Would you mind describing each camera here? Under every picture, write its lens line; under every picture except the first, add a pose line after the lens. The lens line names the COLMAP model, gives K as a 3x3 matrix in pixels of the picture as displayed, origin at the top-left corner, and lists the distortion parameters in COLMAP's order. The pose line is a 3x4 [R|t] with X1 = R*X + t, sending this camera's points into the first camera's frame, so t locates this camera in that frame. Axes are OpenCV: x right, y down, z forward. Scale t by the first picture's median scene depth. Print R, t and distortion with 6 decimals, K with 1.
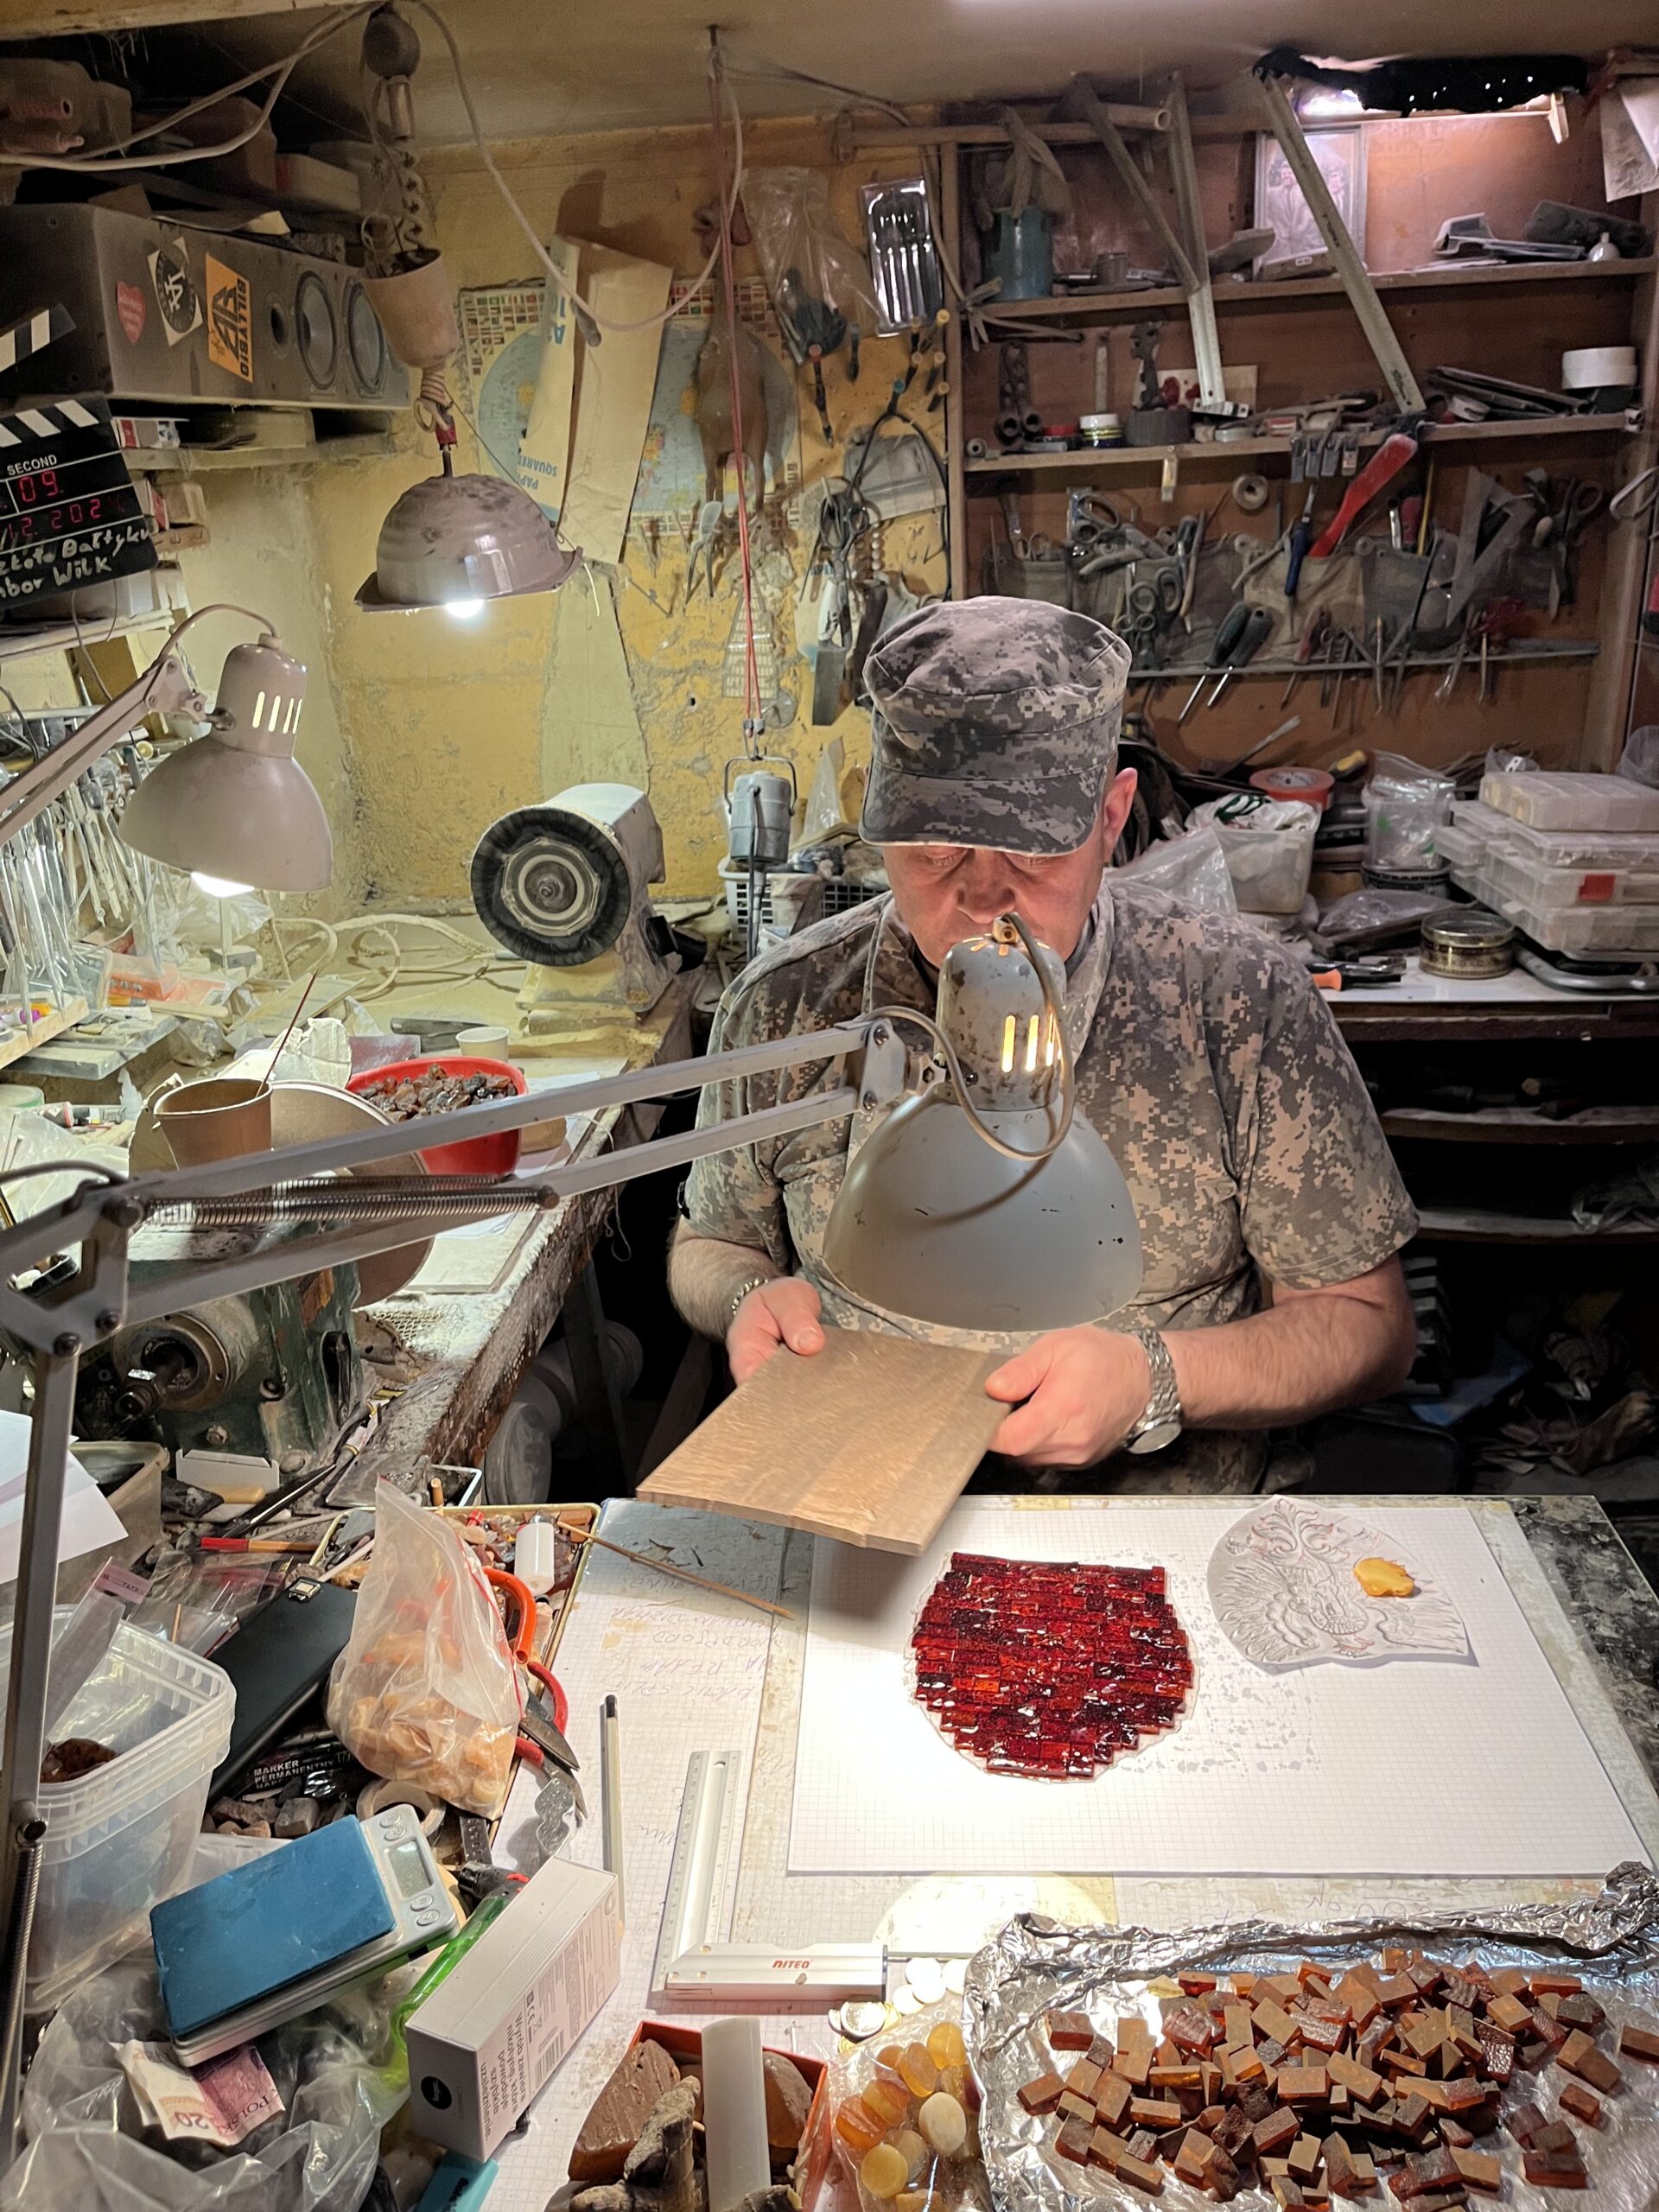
lens RADIAL K [[1659.0, 0, 829.5], [0, 1659.0, 1106.0], [0, 0, 1]] dist [0.029047, -0.039404]
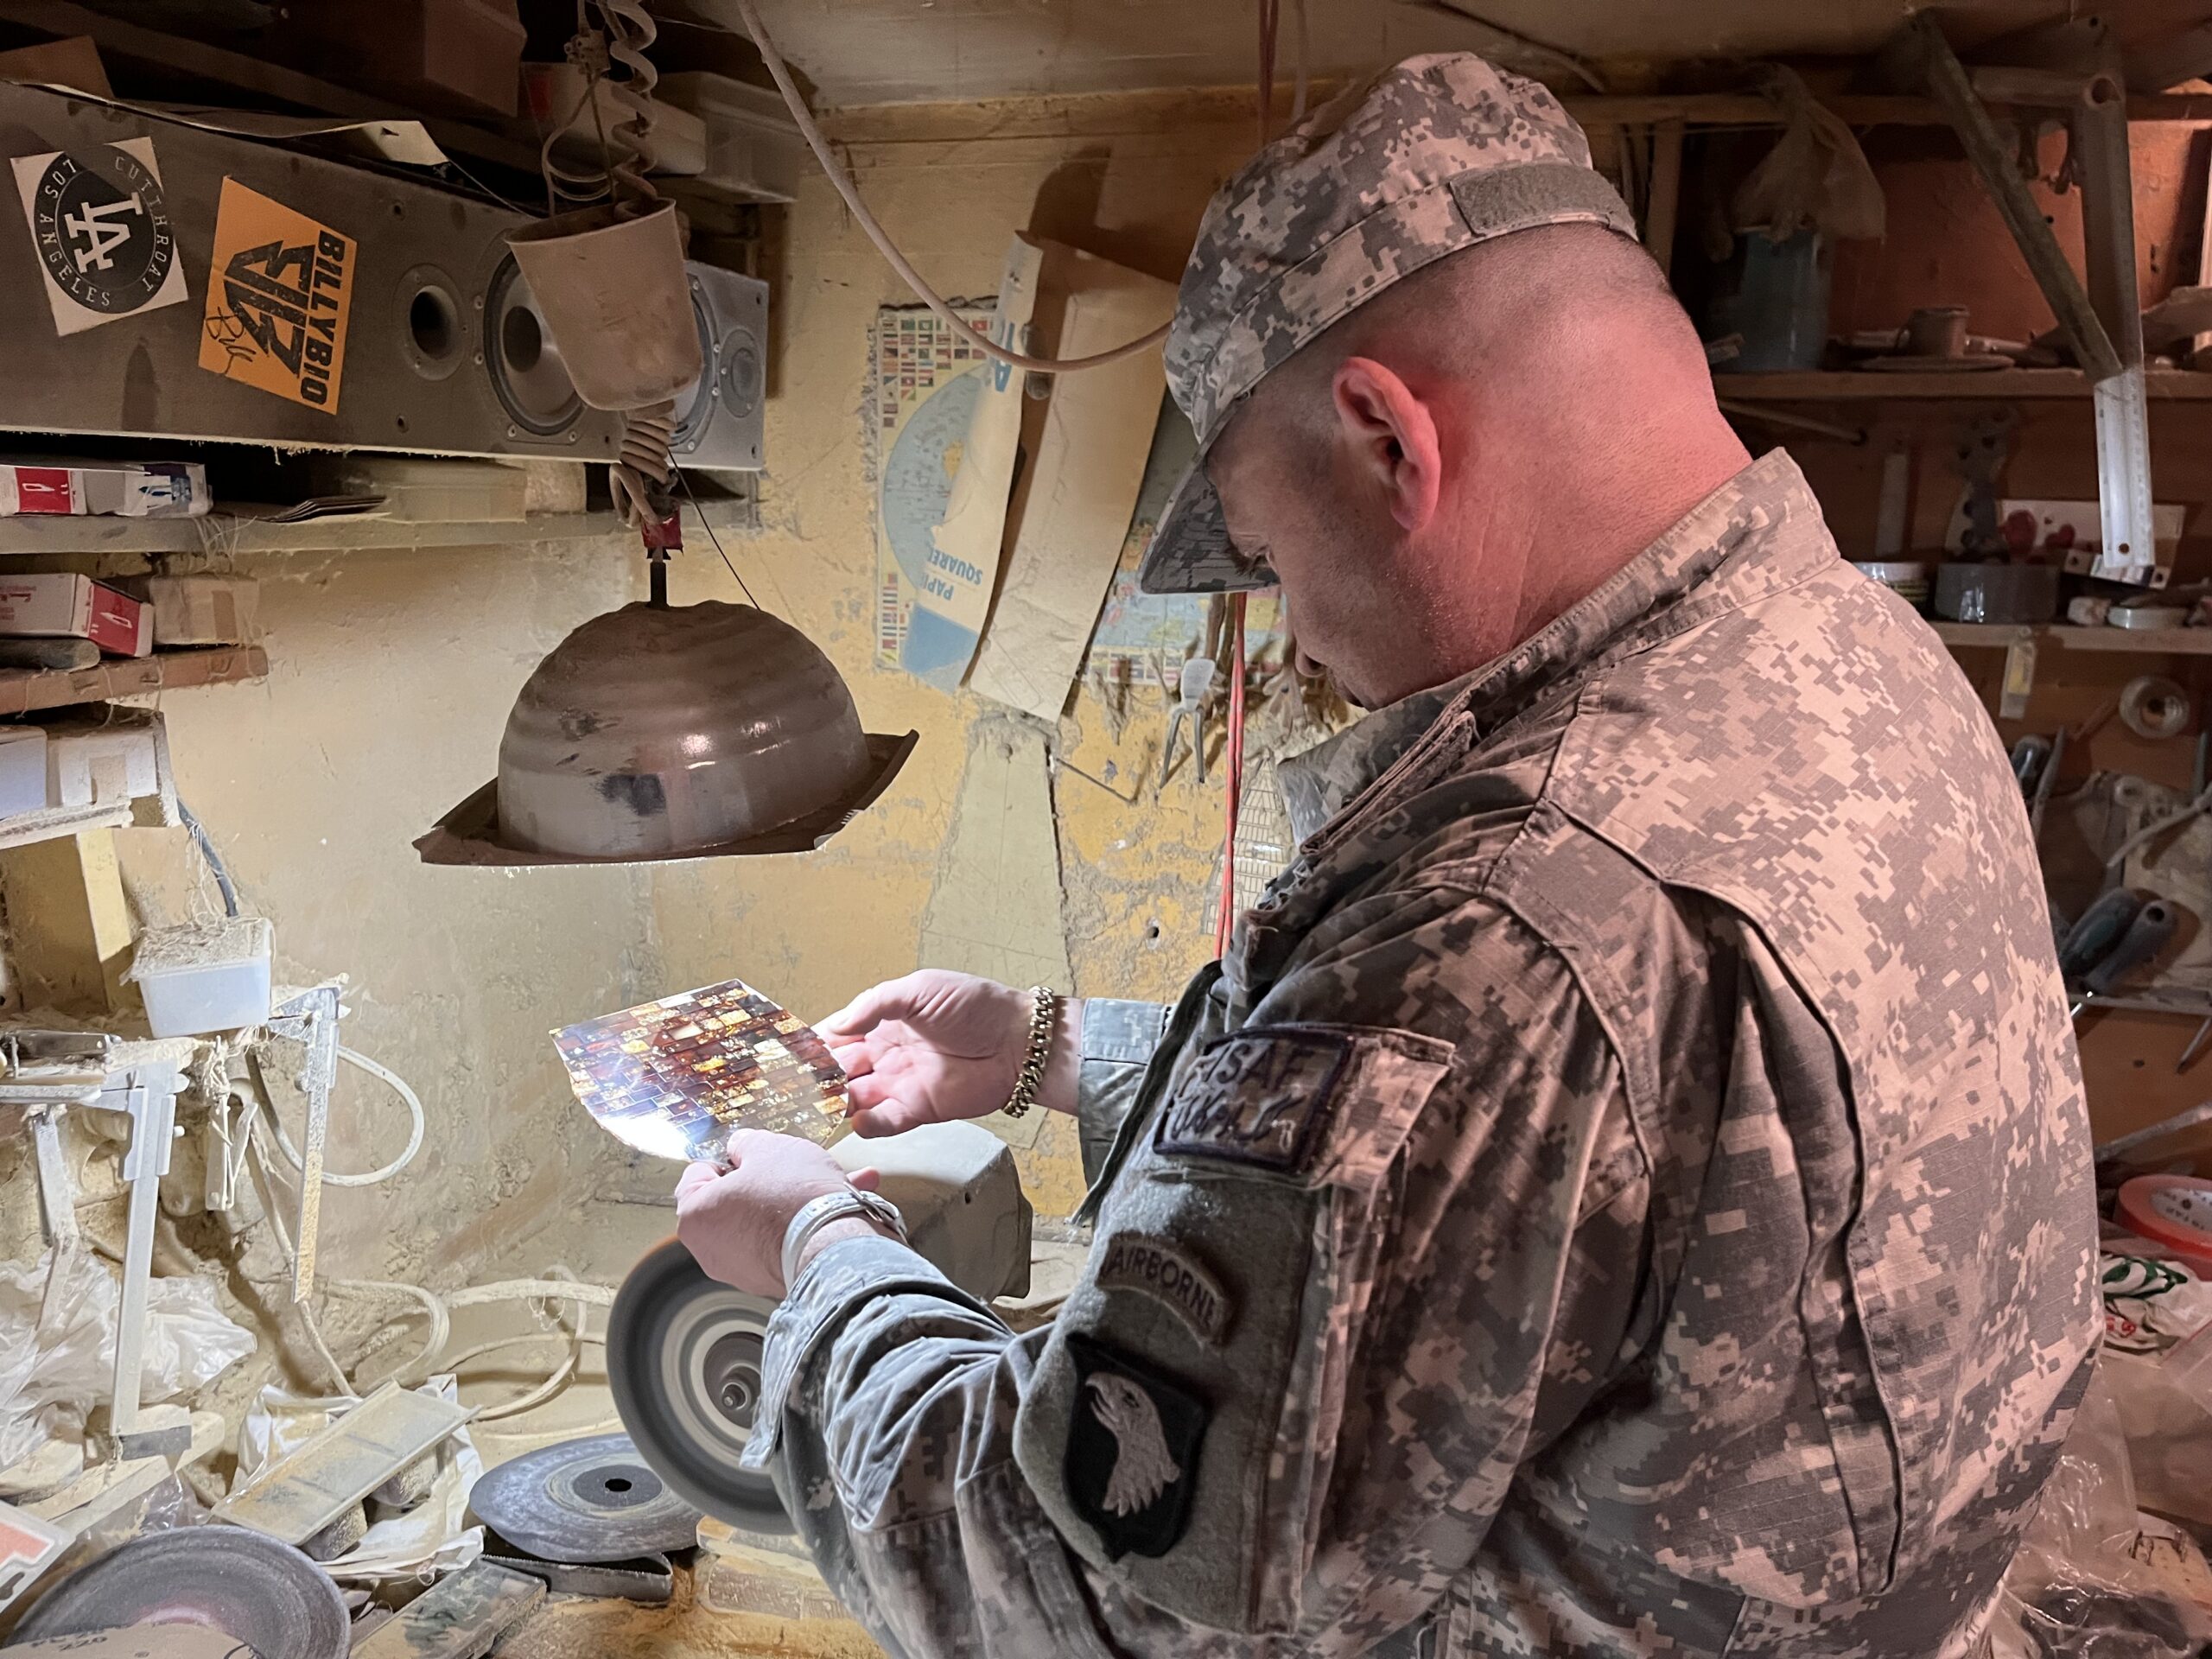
lens RADIAL K [[1659.0, 0, 1106.0], [0, 1659.0, 829.5], [0, 0, 1]] dist [0.029047, -0.039404]
pose [[0.977360, 0.111653, -0.179723, 0.009103], [-0.142159, 0.975663, -0.166948, -0.194437], [0.156709, 0.188718, 0.969447, 0.423896]]
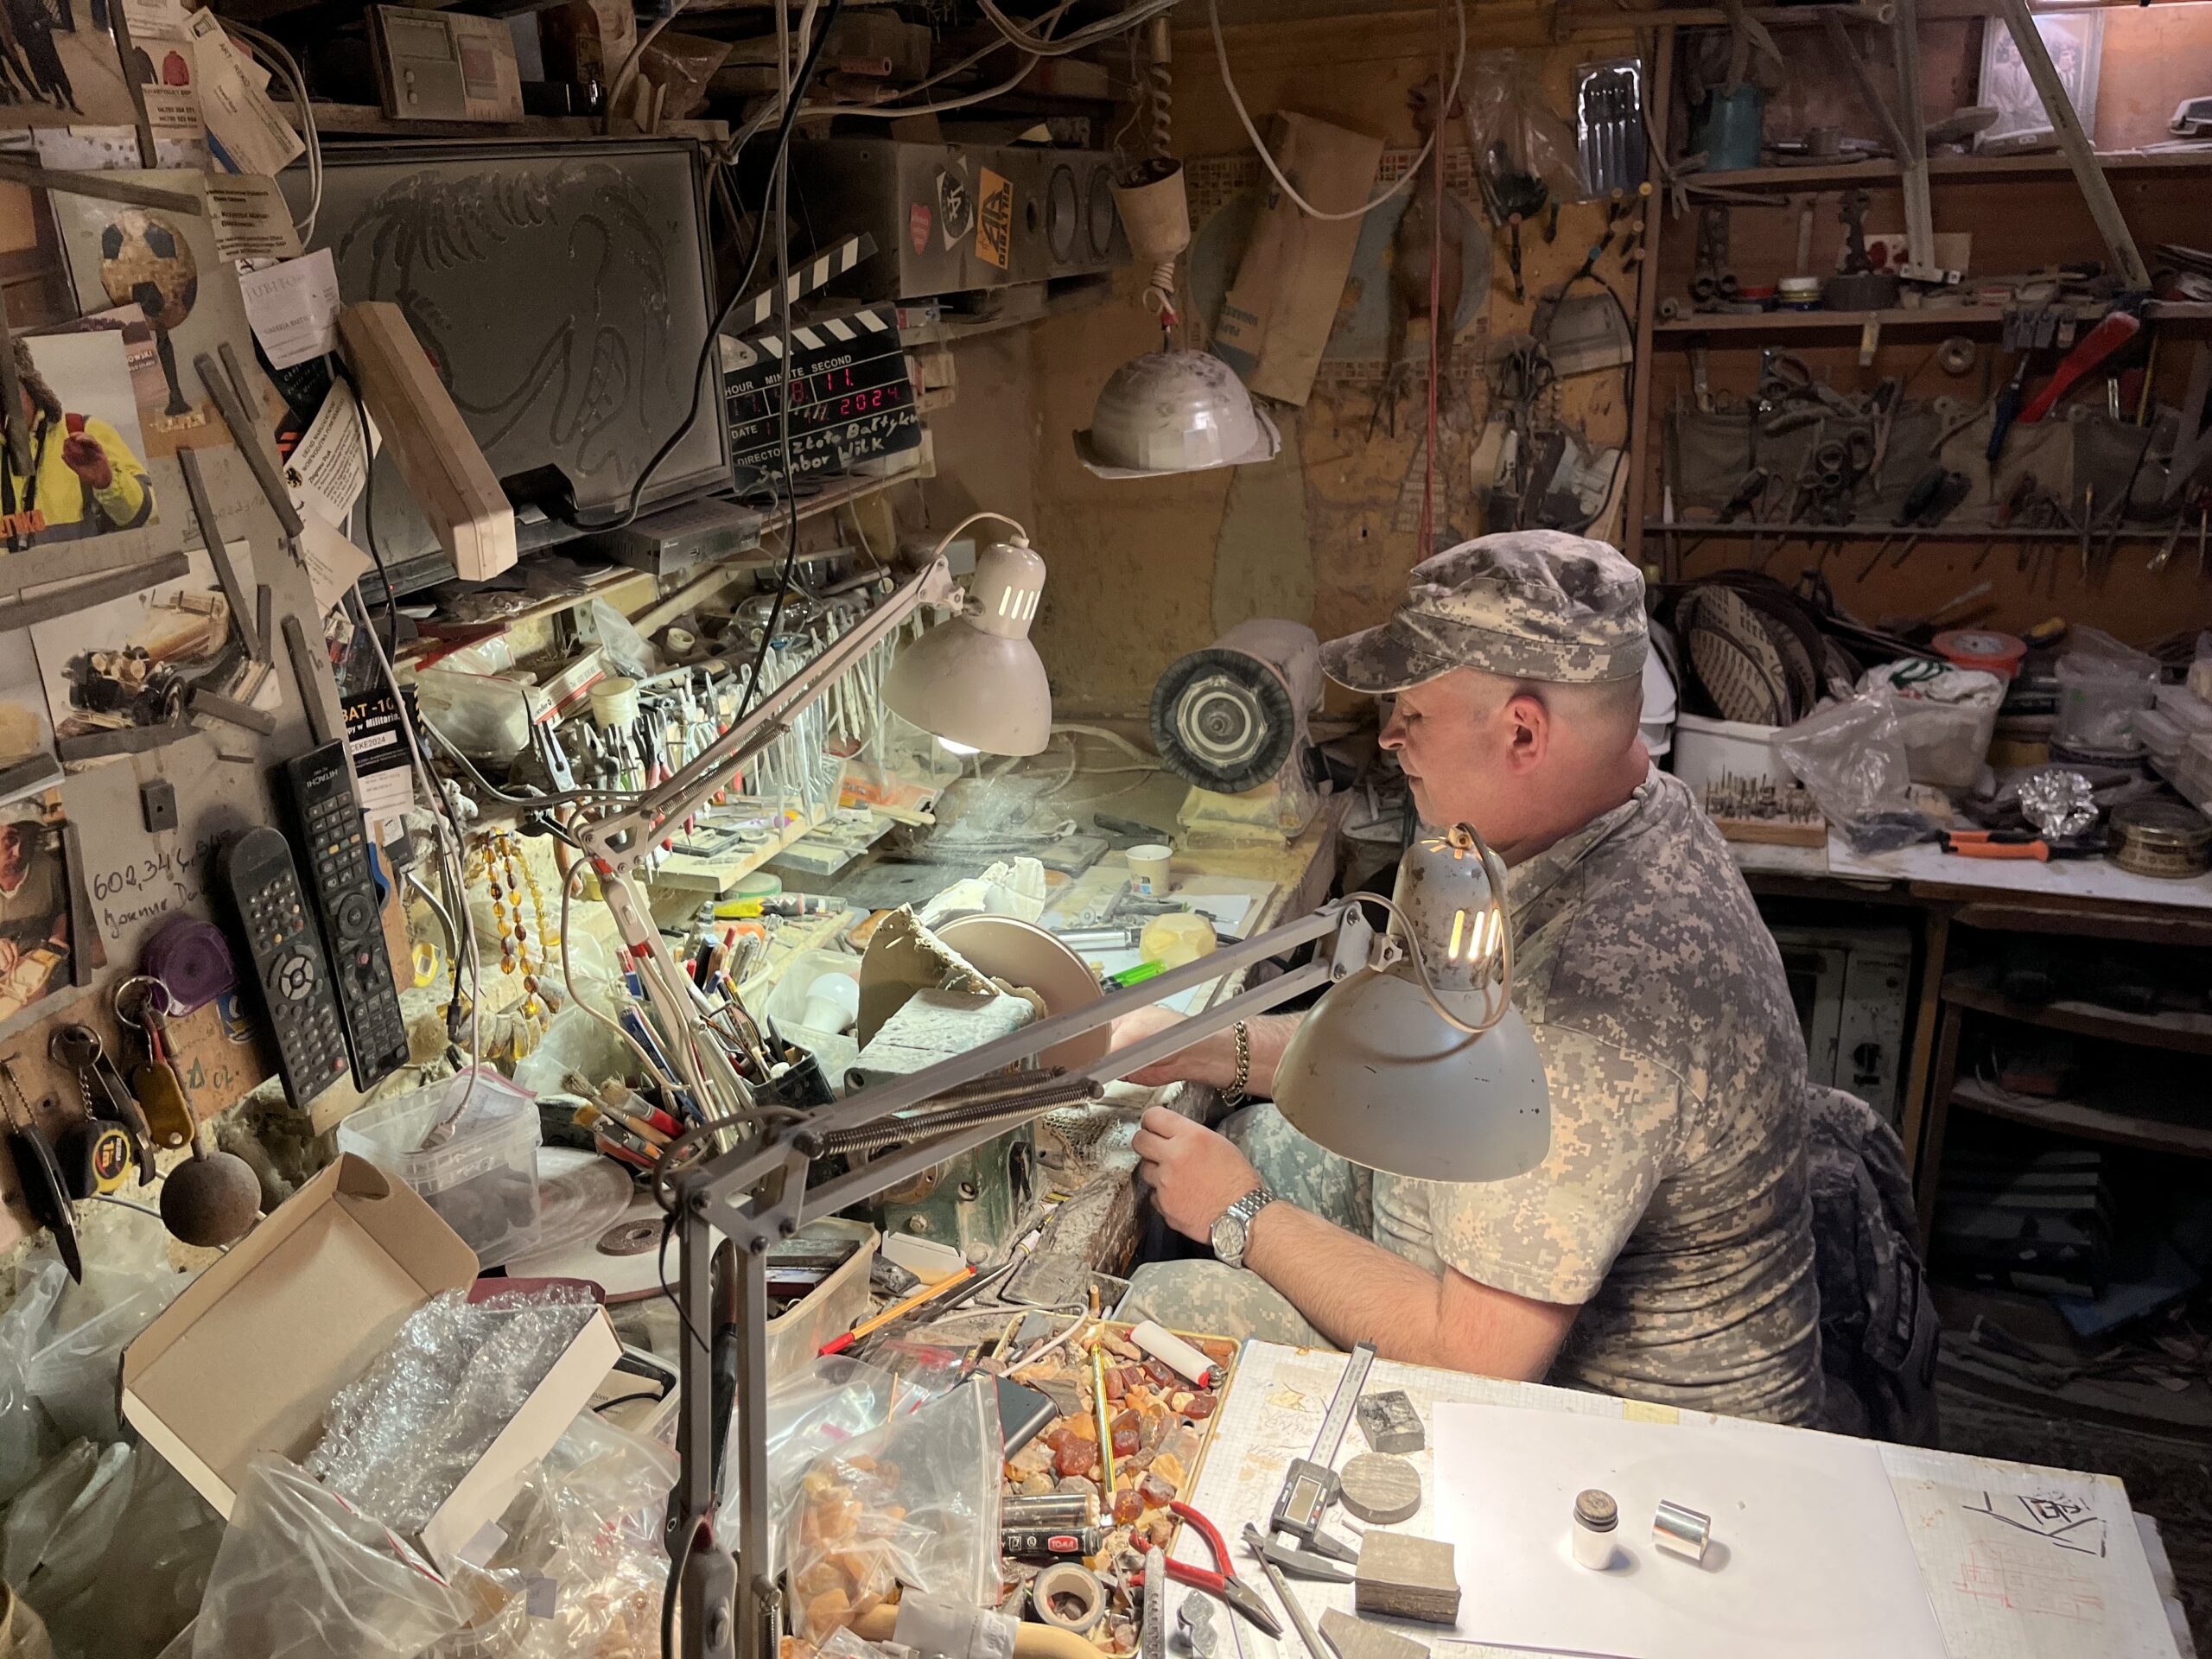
lens RADIAL K [[1665.8, 0, 1103.8], [0, 1665.8, 795.0], [0, 0, 1]] dist [0.078119, -0.123558]
pose [[0.975209, 0.085201, -0.204227, -0.013701], [-0.090893, 0.995686, -0.018639, -0.048718], [0.201758, 0.036739, 0.978746, -0.073067]]
